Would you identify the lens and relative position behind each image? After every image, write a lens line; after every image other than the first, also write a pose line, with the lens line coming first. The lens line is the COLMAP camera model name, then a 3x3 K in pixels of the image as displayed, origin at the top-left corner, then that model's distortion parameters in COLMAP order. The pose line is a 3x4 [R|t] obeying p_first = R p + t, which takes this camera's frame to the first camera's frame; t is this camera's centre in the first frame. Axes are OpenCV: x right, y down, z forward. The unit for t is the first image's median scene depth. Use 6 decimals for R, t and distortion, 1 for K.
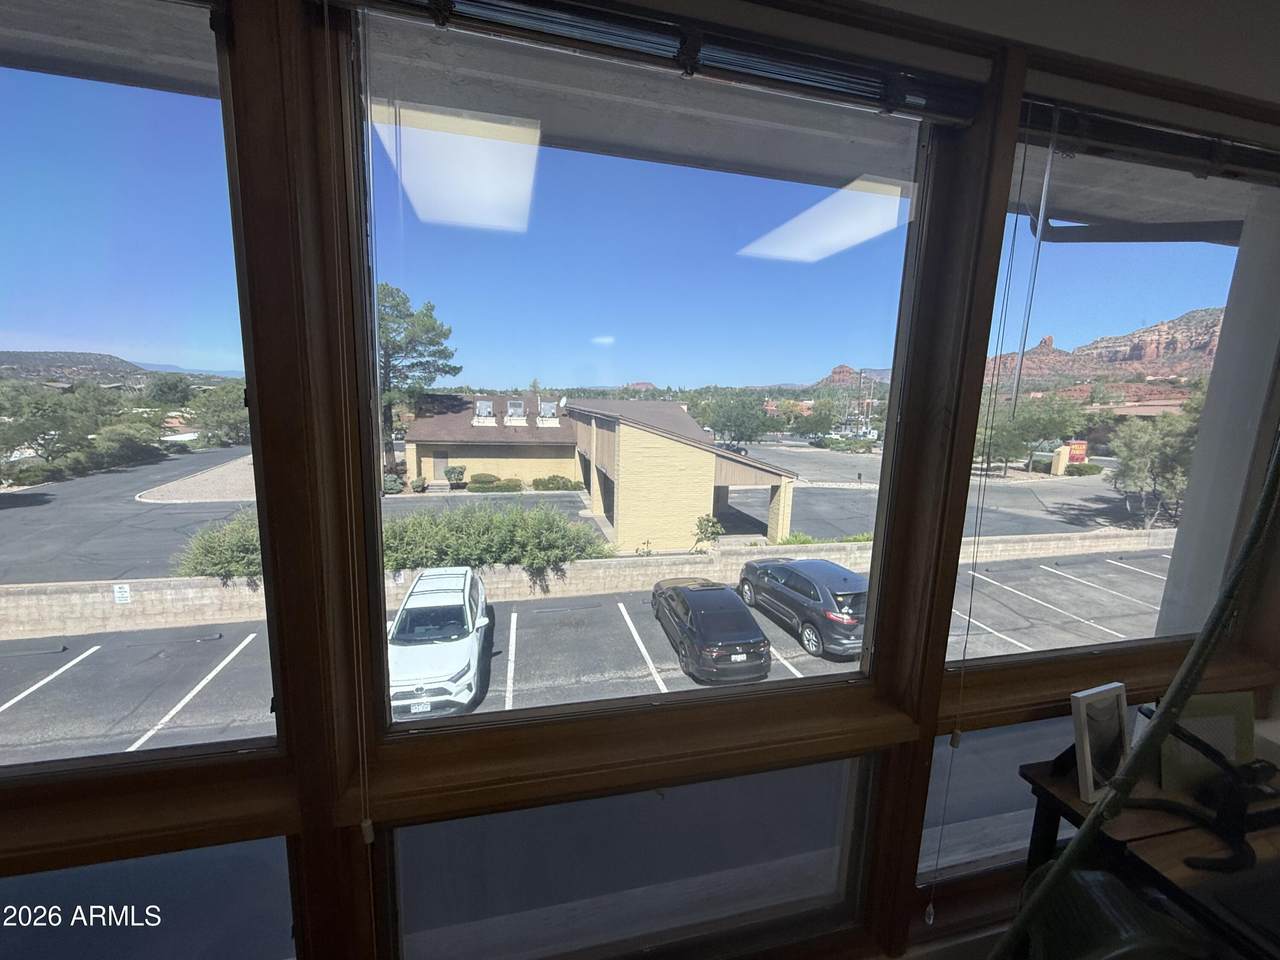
lens RADIAL K [[511.2, 0, 637.9], [0, 511.2, 481.2], [0, 0, 1]] dist [-0.000356, -0.000023]
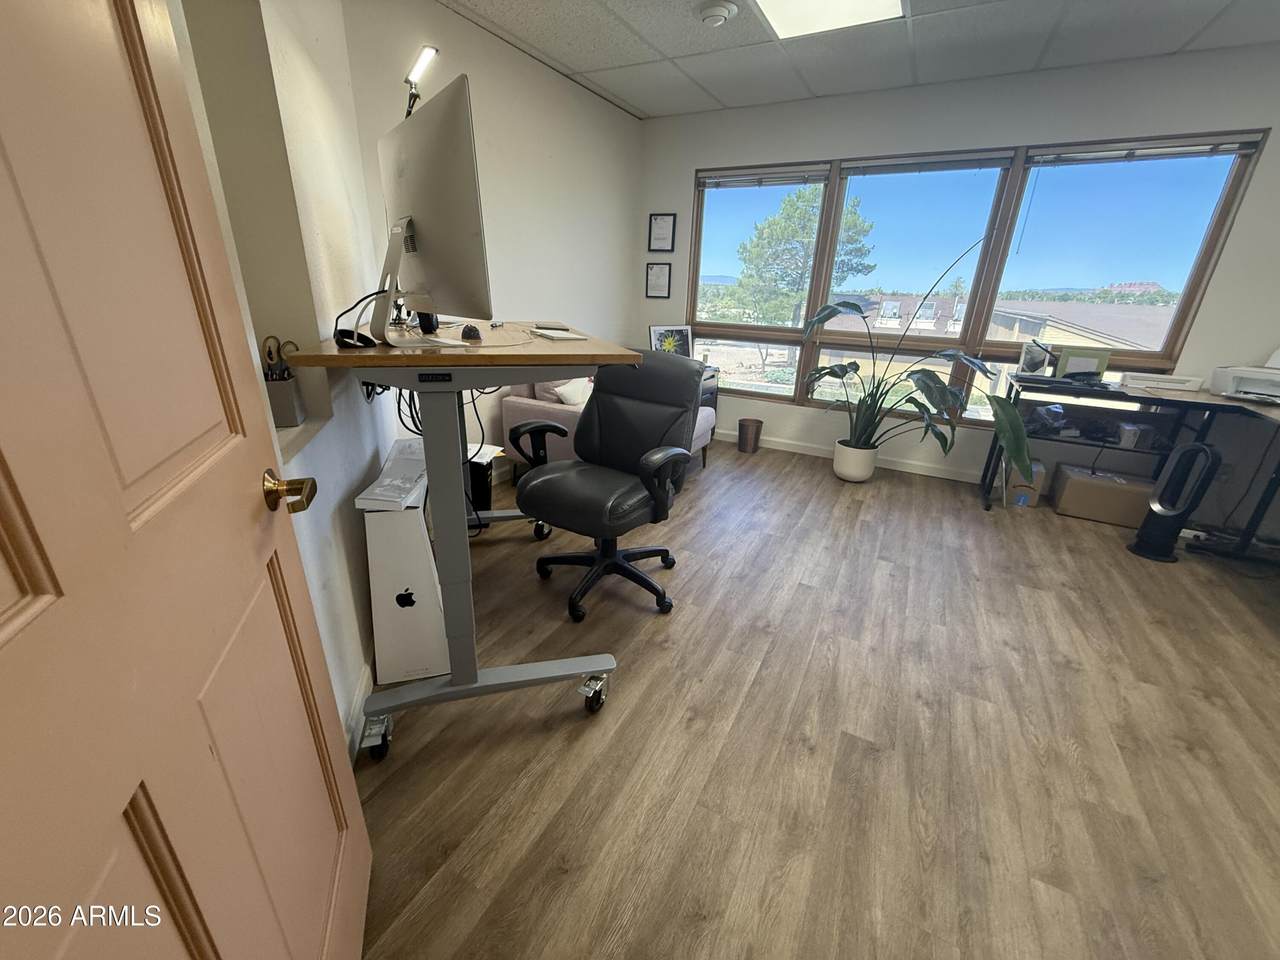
lens RADIAL K [[511.2, 0, 637.9], [0, 511.2, 481.2], [0, 0, 1]] dist [-0.000356, -0.000023]
pose [[0.742904, 0.232085, -0.627877, 0.076985], [-0.118884, 0.968807, 0.217441, 0.051916], [0.658756, -0.086893, 0.747322, -0.191251]]
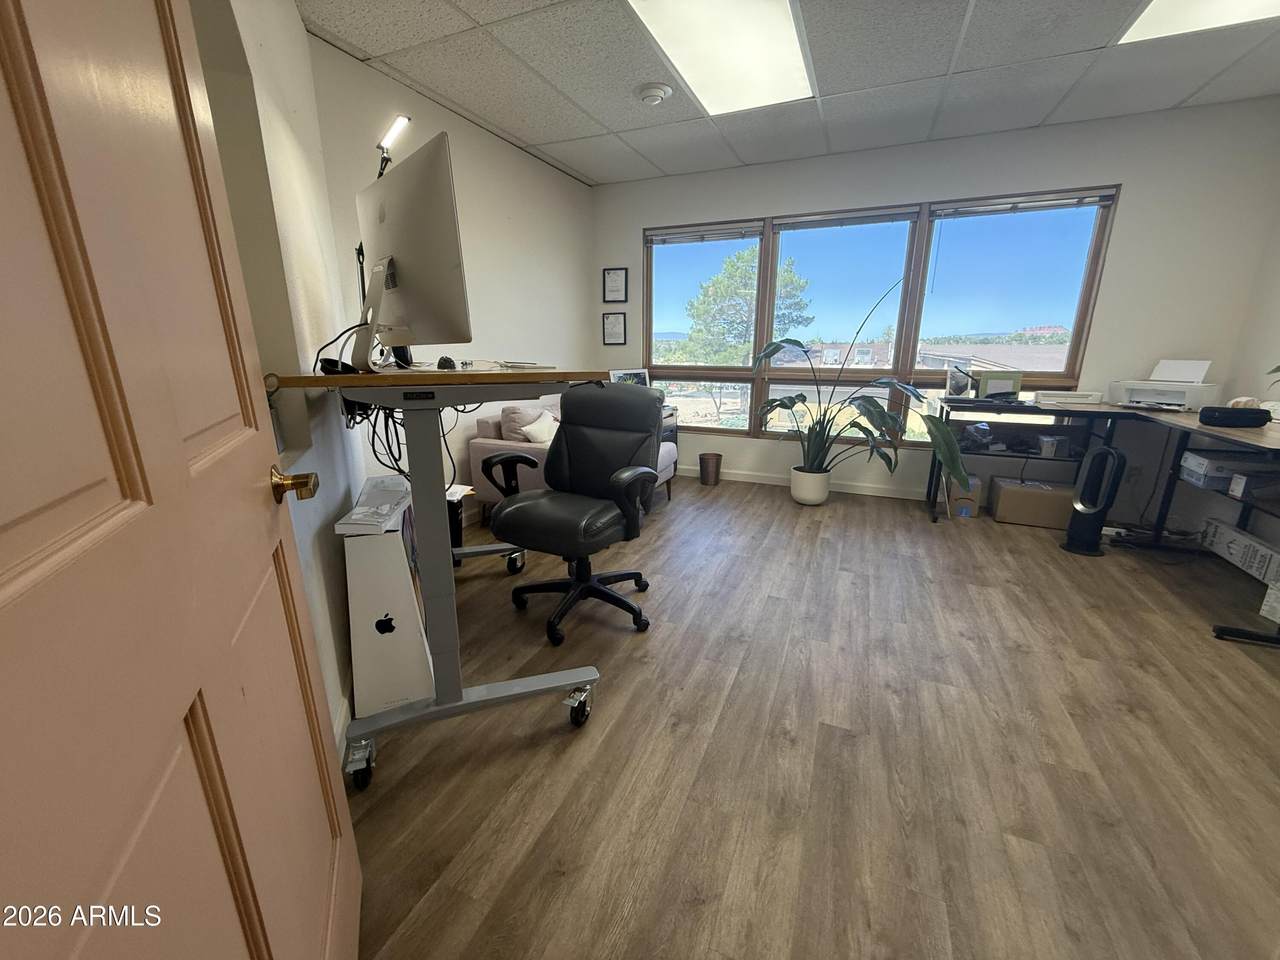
lens RADIAL K [[511.2, 0, 637.9], [0, 511.2, 481.2], [0, 0, 1]] dist [-0.000356, -0.000023]
pose [[0.796989, 0.125209, -0.590874, 0.080840], [-0.073883, 0.991140, 0.110372, 0.058402], [0.599459, -0.044310, 0.799178, -0.197354]]
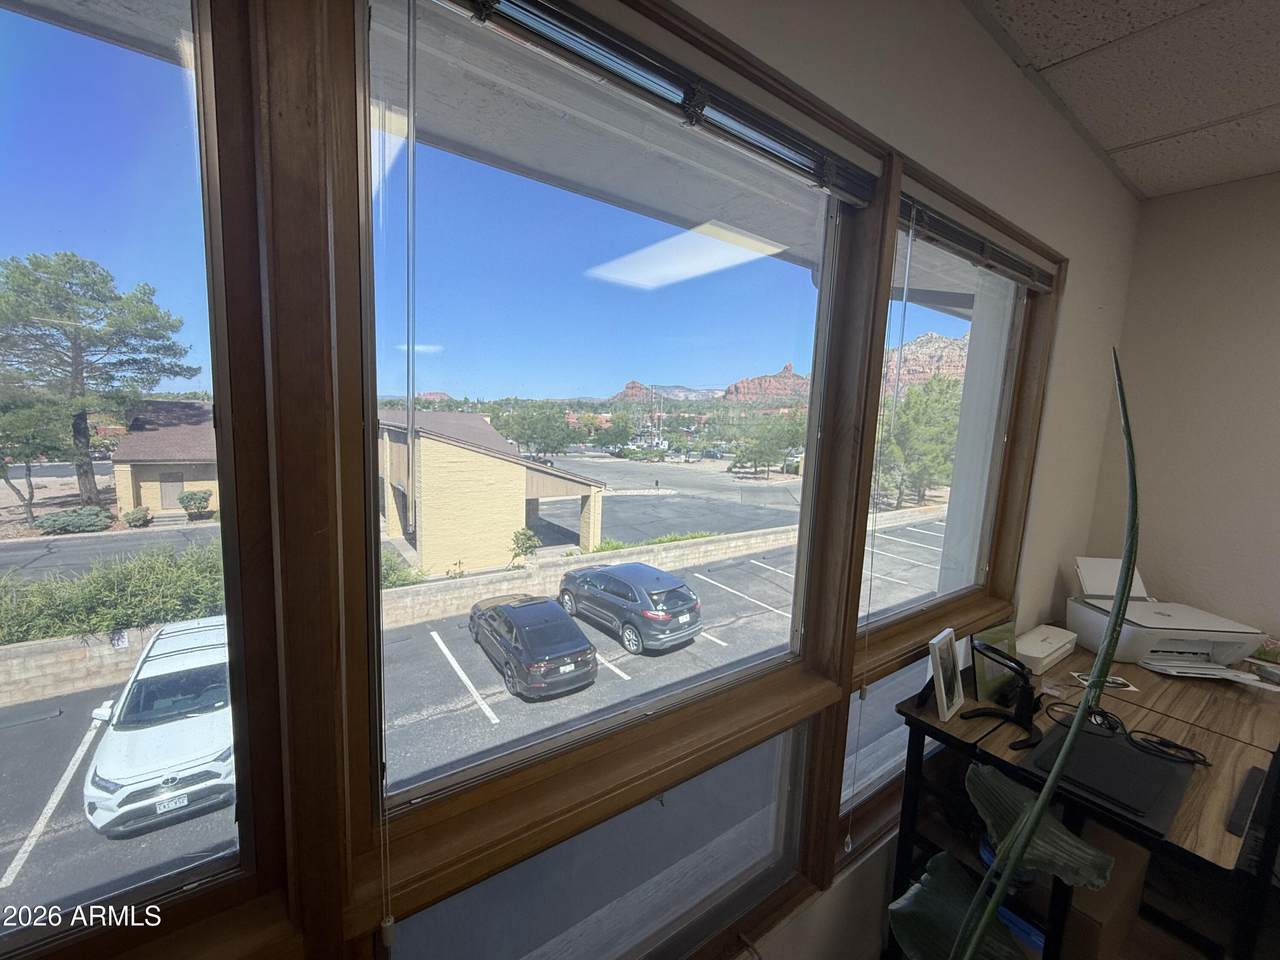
lens RADIAL K [[511.2, 0, 637.9], [0, 511.2, 481.2], [0, 0, 1]] dist [-0.000356, -0.000023]
pose [[0.928311, -0.039048, 0.369749, -0.019808], [0.047649, 0.998764, -0.014153, -0.001000], [-0.368739, 0.030757, 0.929024, 0.002160]]
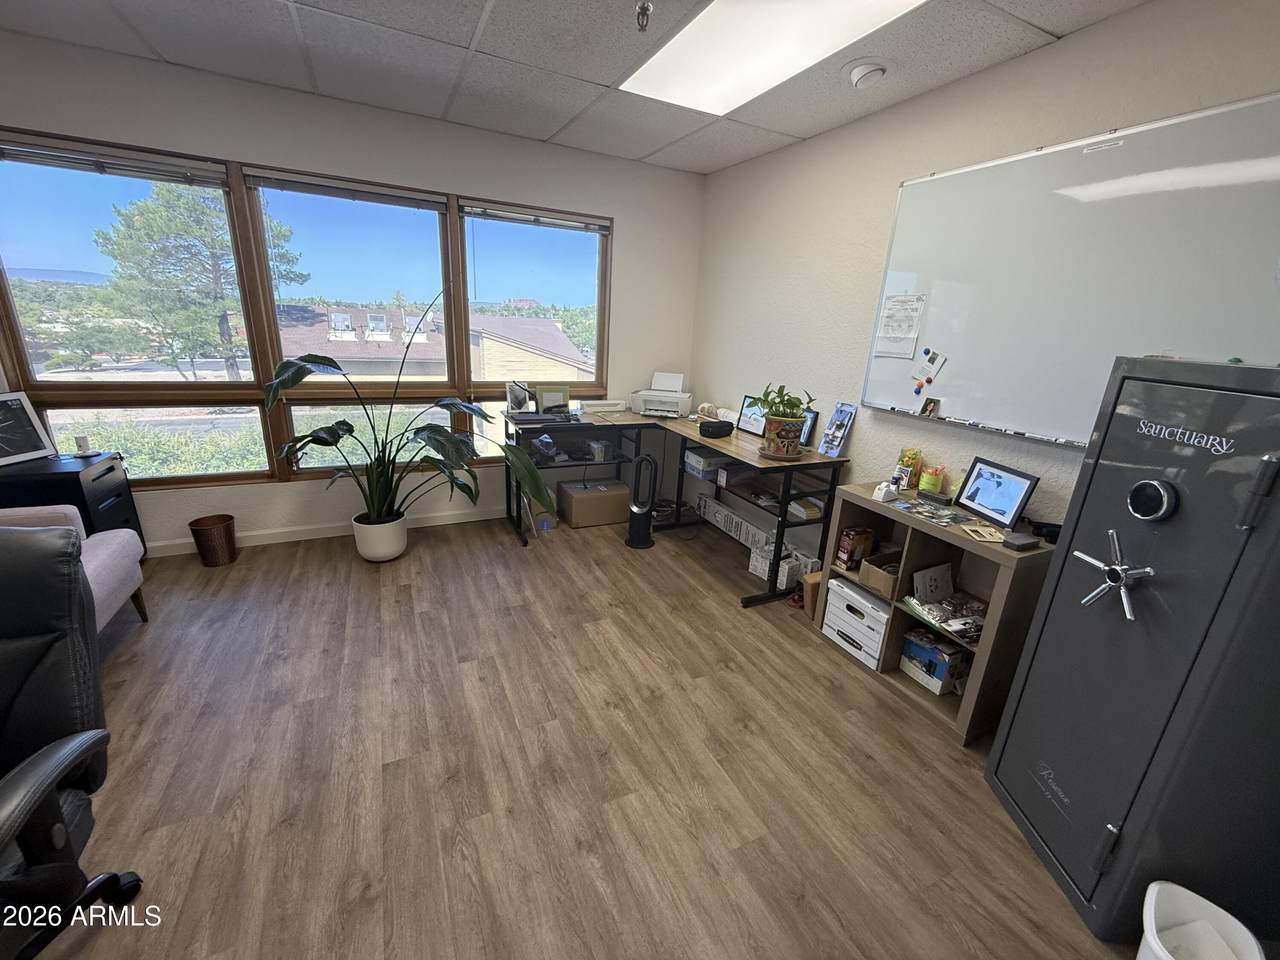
lens RADIAL K [[511.2, 0, 637.9], [0, 511.2, 481.2], [0, 0, 1]] dist [-0.000356, -0.000023]
pose [[0.977064, -0.044158, 0.208317, 0.058716], [0.012804, 0.988676, 0.149519, 0.034302], [-0.212560, -0.143423, 0.966565, -0.159332]]
